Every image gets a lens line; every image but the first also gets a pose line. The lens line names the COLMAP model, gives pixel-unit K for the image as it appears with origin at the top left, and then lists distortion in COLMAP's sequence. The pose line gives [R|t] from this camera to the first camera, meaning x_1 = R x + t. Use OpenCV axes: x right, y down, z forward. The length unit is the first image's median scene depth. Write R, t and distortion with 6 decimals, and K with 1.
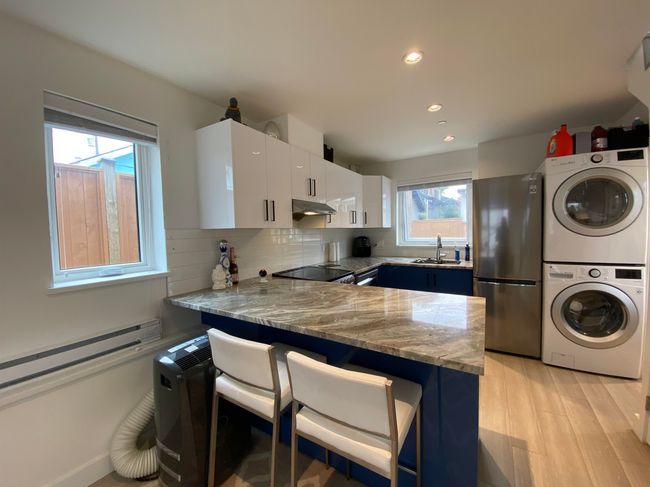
lens RADIAL K [[262.0, 0, 325.4], [0, 262.0, 241.8], [0, 0, 1]] dist [0.018899, -0.019612]
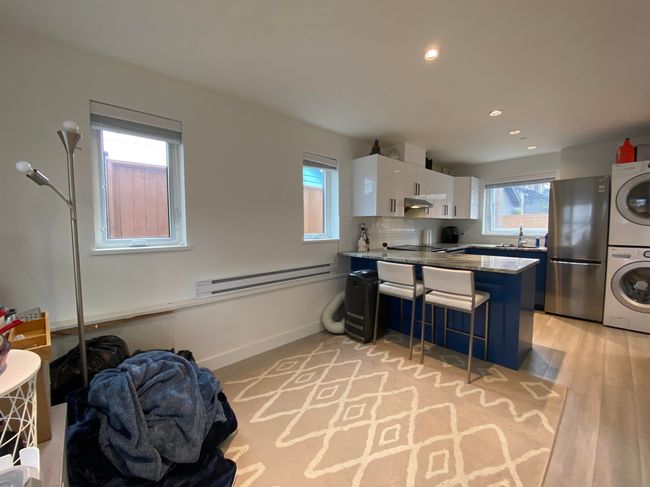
lens RADIAL K [[262.0, 0, 325.4], [0, 262.0, 241.8], [0, 0, 1]] dist [0.018899, -0.019612]
pose [[0.959571, 0.036957, -0.279030, -0.131522], [-0.031455, 0.999213, 0.024172, 0.069509], [0.279703, -0.014418, 0.959978, -0.589937]]
